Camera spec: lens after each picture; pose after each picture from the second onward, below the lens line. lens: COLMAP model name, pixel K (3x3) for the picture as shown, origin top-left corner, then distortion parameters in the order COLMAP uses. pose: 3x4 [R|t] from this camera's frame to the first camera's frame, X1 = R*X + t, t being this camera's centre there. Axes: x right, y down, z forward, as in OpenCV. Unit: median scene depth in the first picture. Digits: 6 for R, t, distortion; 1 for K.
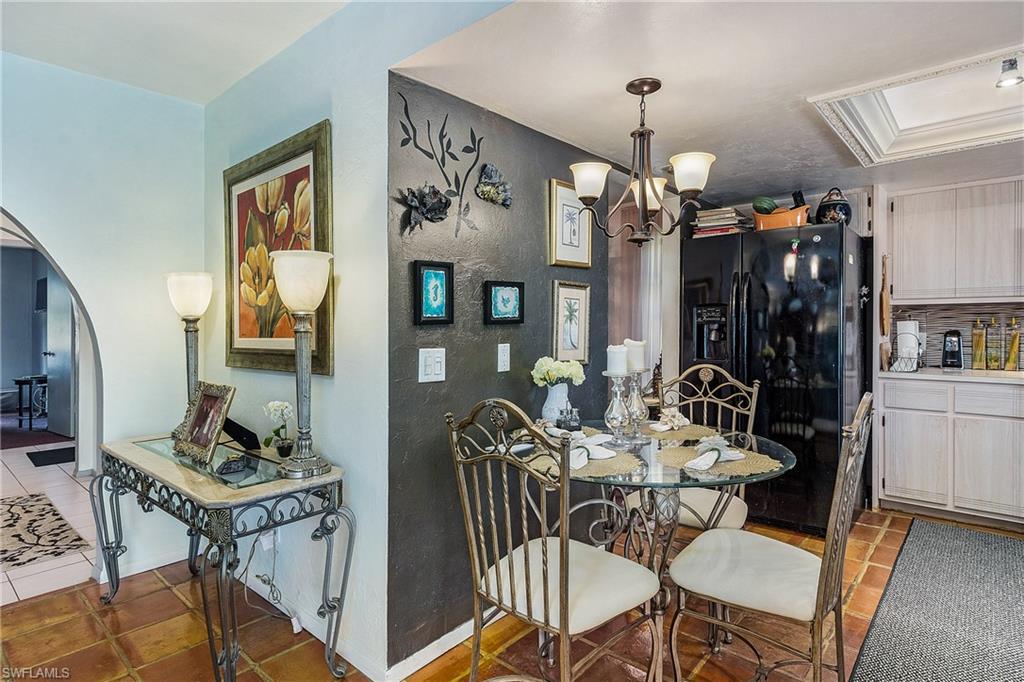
lens RADIAL K [[537.5, 0, 510.2], [0, 537.5, 329.2], [0, 0, 1]] dist [0.003639, 0.000393]
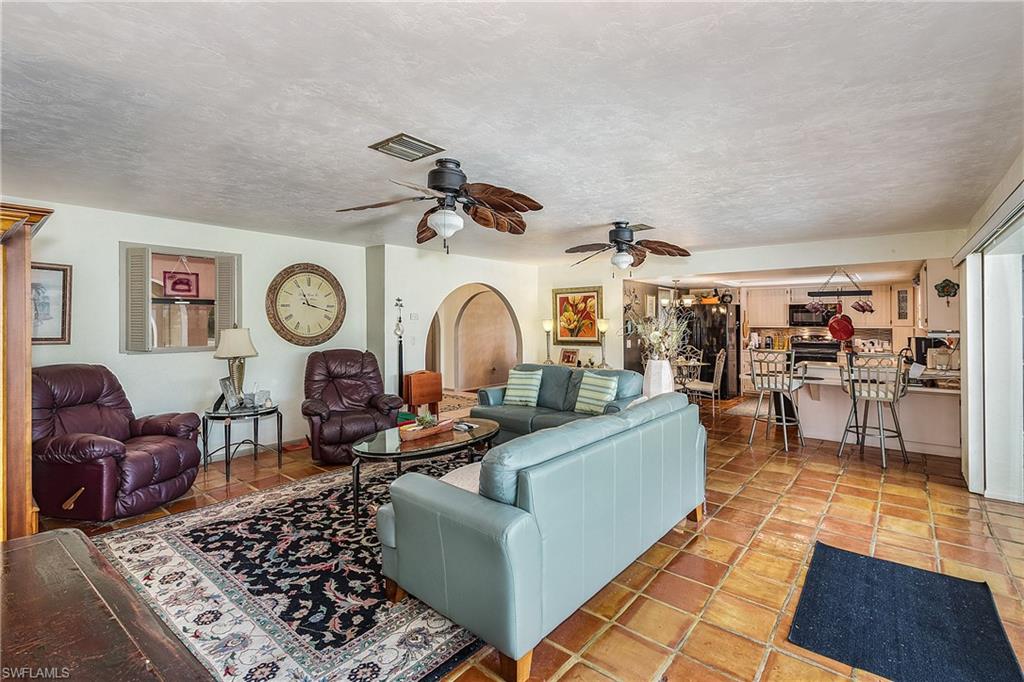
lens RADIAL K [[461.7, 0, 508.9], [0, 461.7, 315.1], [0, 0, 1]] dist [0.000080, 0.000080]
pose [[0.999519, 0.008348, 0.029878, -1.042143], [-0.007422, 0.999492, -0.030986, -0.036352], [-0.030122, 0.030749, 0.999073, -2.303645]]
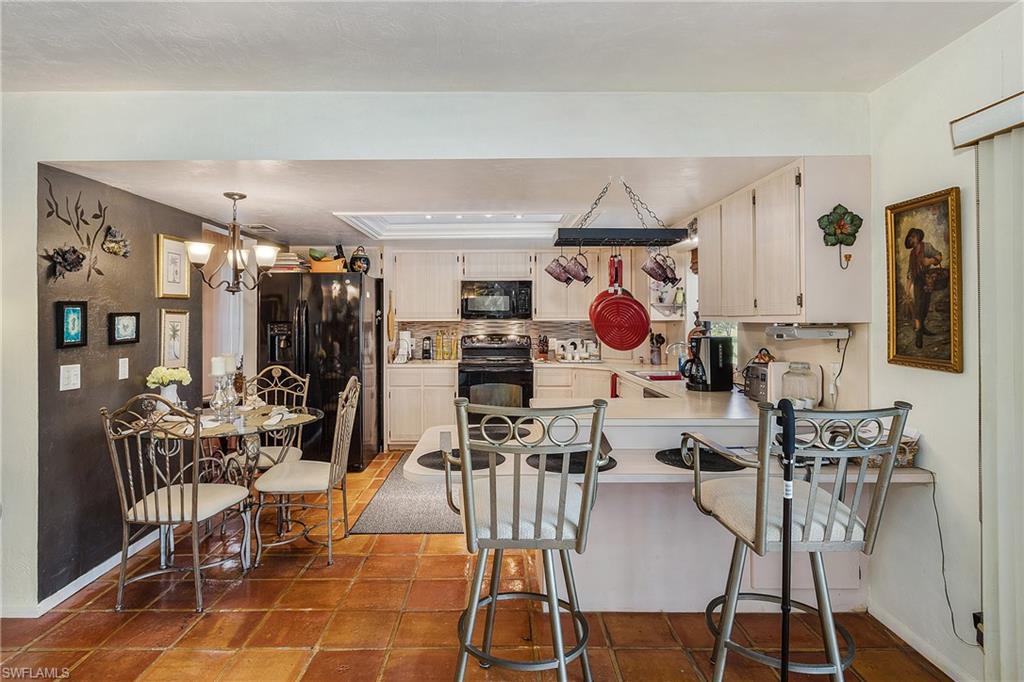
lens RADIAL K [[546.8, 0, 490.3], [0, 546.8, 322.9], [0, 0, 1]] dist [0.001619, 0.000250]
pose [[0.754874, -0.002192, 0.655866, -0.212612], [0.007631, 0.999956, -0.005440, -0.046403], [-0.655825, 0.009111, 0.754858, -0.622758]]
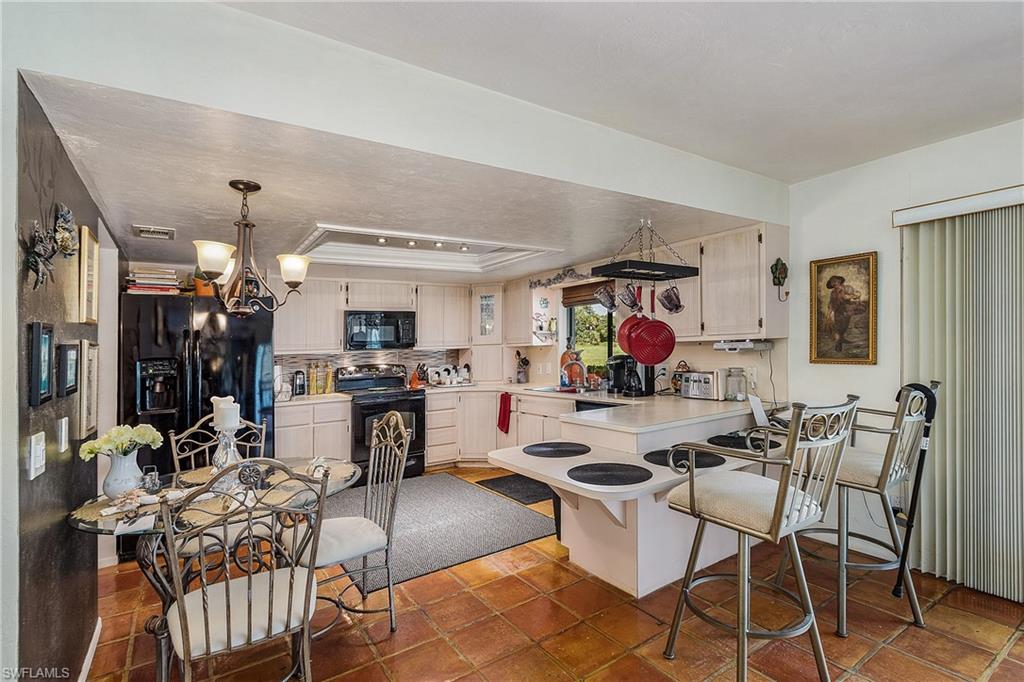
lens RADIAL K [[482.9, 0, 496.5], [0, 482.9, 352.1], [0, 0, 1]] dist [0.000669, 0.000064]
pose [[0.266603, -0.015174, 0.963687, -0.552911], [0.044568, 0.999001, 0.003401, -0.047824], [-0.962775, 0.042043, 0.267013, 0.149412]]
